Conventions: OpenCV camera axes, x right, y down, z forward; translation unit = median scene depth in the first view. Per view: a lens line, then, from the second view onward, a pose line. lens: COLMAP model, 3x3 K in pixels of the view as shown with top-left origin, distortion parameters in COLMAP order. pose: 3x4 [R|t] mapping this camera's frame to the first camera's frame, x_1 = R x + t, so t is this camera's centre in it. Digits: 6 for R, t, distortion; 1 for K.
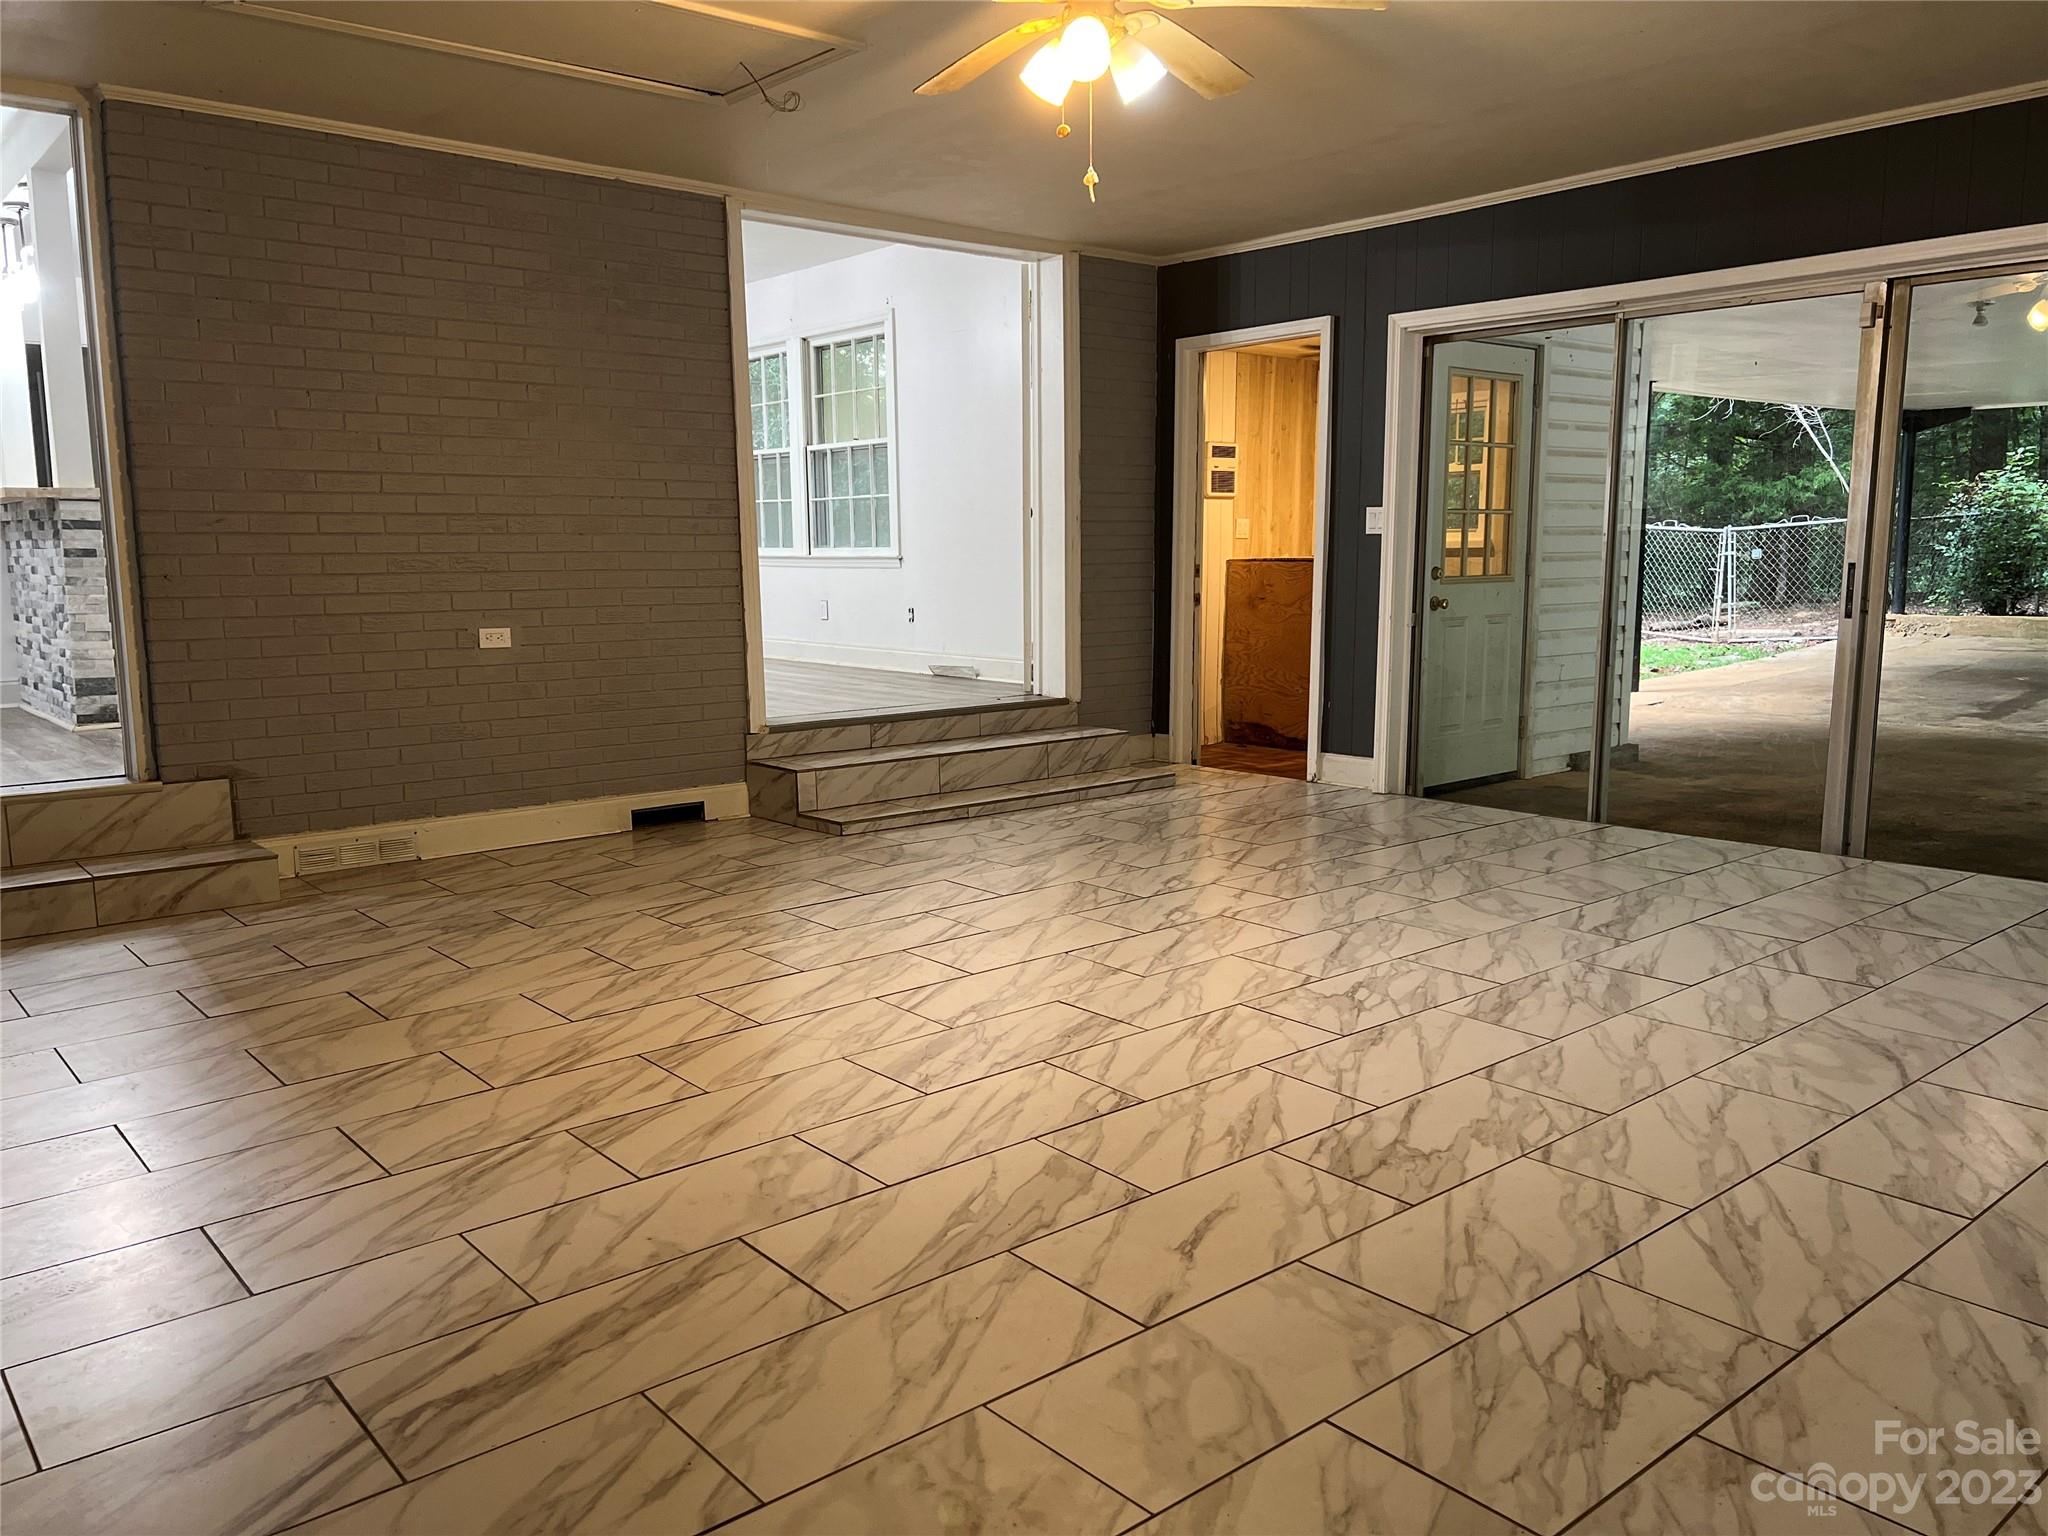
lens RADIAL K [[1541.0, 0, 1034.7], [0, 1541.0, 781.4], [0, 0, 1]] dist [0.059005, -0.071328]
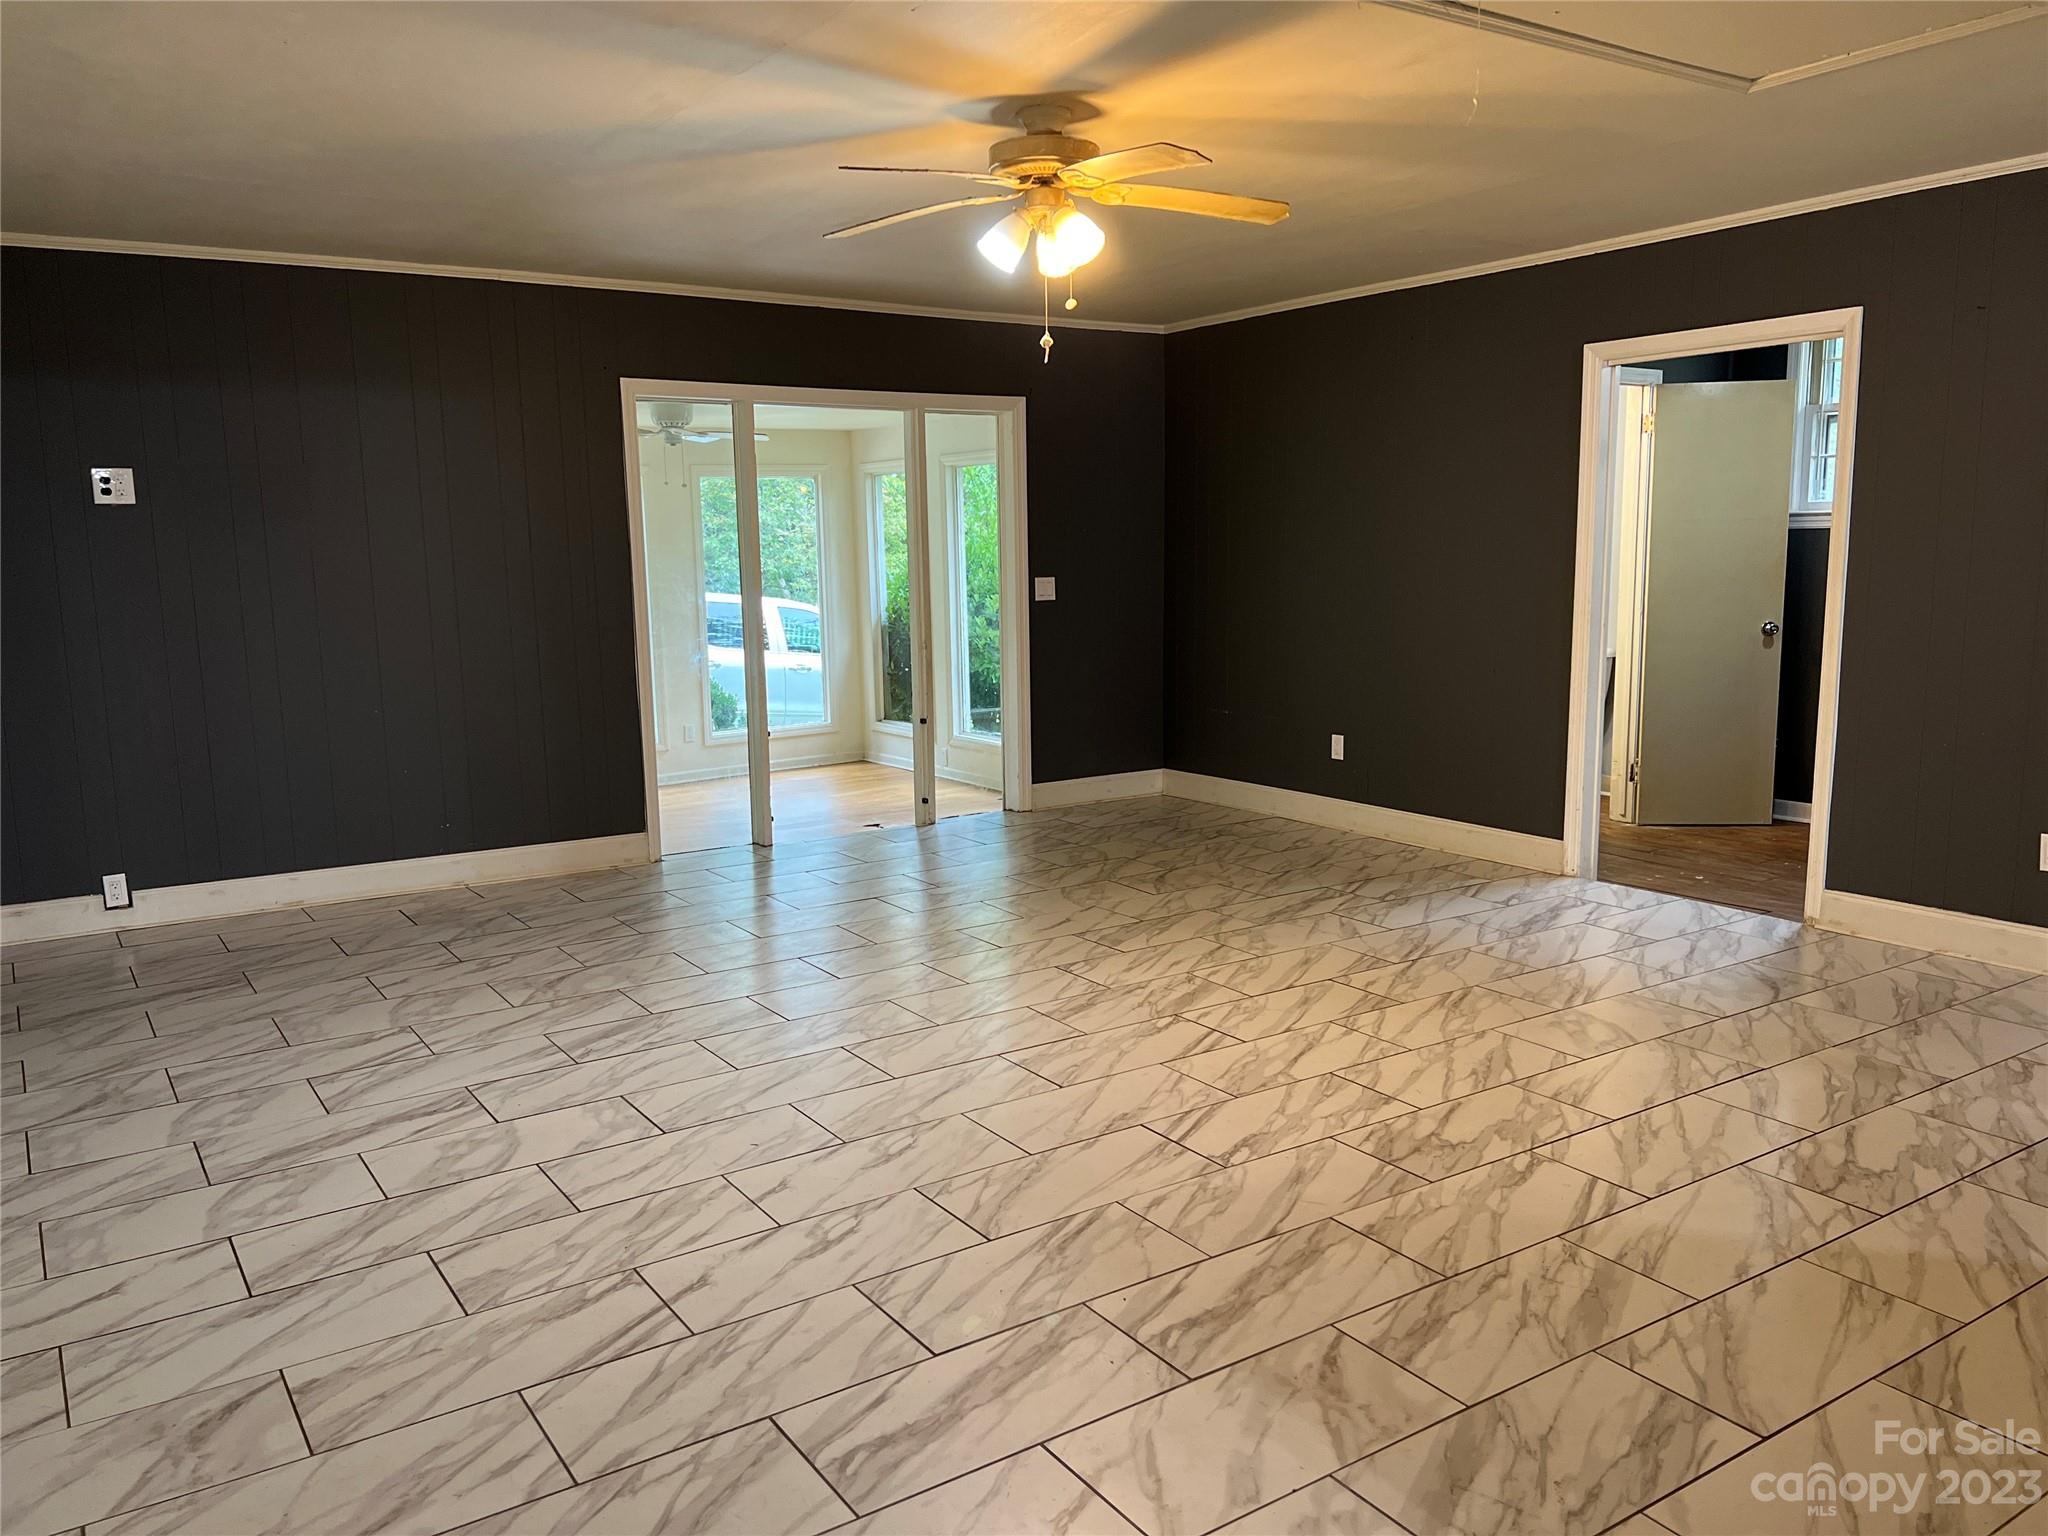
lens RADIAL K [[1541.0, 0, 1024.6], [0, 1541.0, 774.6], [0, 0, 1]] dist [0.059005, -0.071328]
pose [[-0.992286, 0.005136, 0.123865, -0.093663], [0.042112, 0.953694, 0.297816, -0.441891], [-0.116599, 0.300734, -0.946553, 2.286692]]
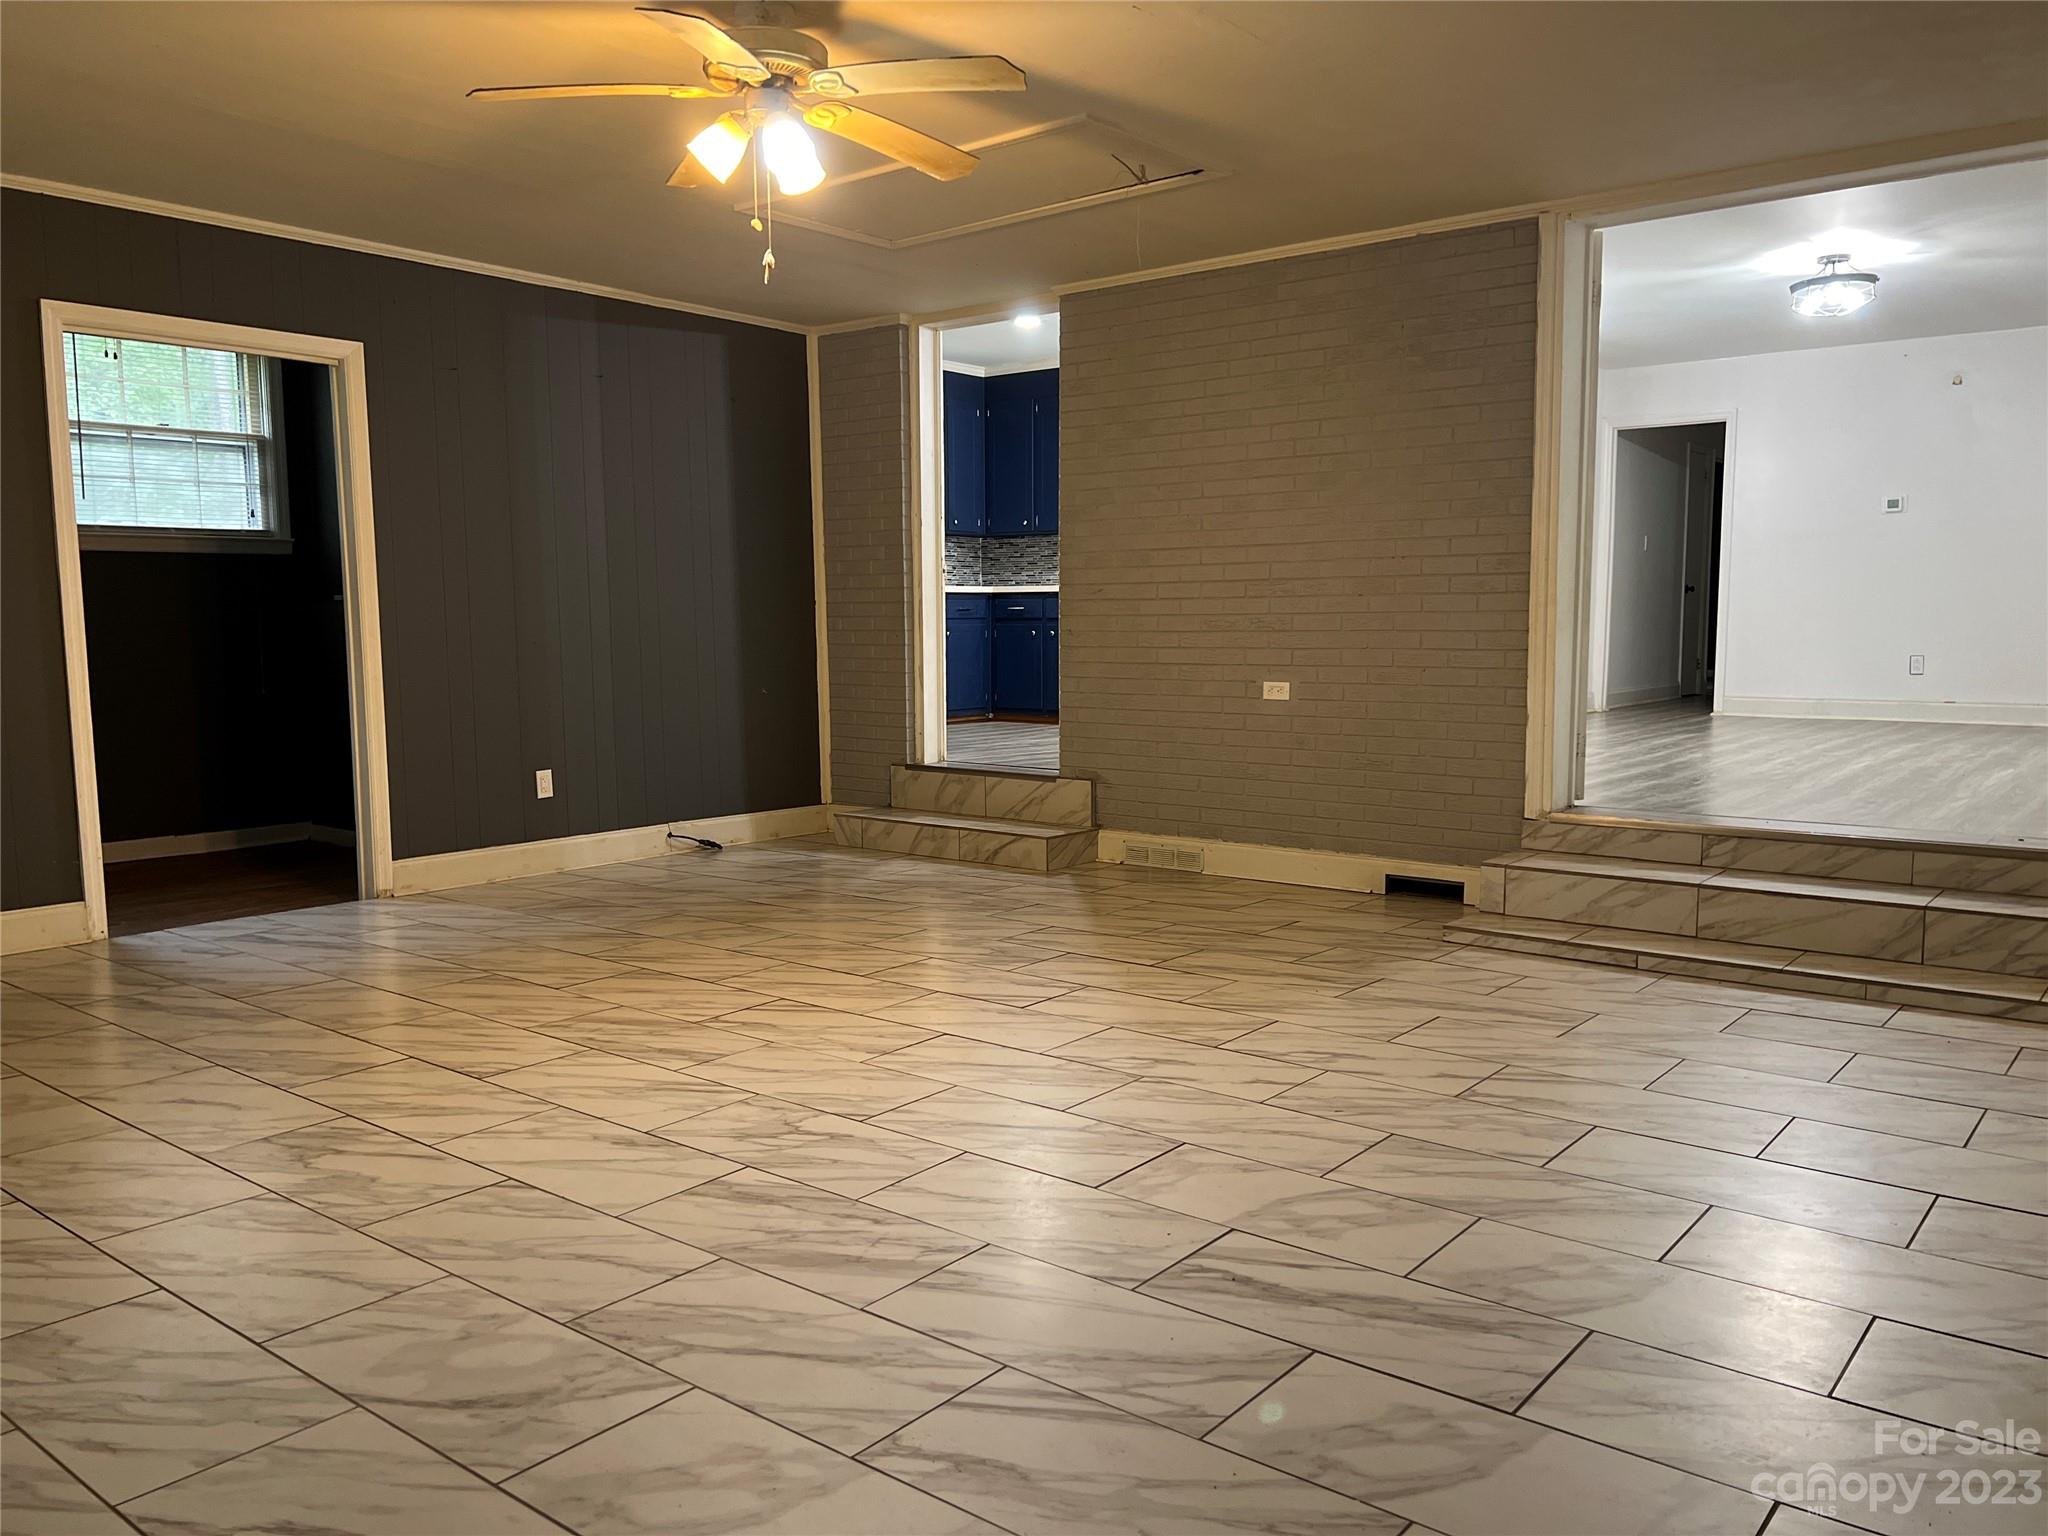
lens RADIAL K [[1541.0, 0, 1037.5], [0, 1541.0, 786.1], [0, 0, 1]] dist [0.059005, -0.071328]
pose [[0.188406, 0.115189, -0.975313, 1.172258], [-0.144484, 0.985543, 0.088487, -0.164668], [0.971405, 0.124246, 0.202325, 1.044511]]
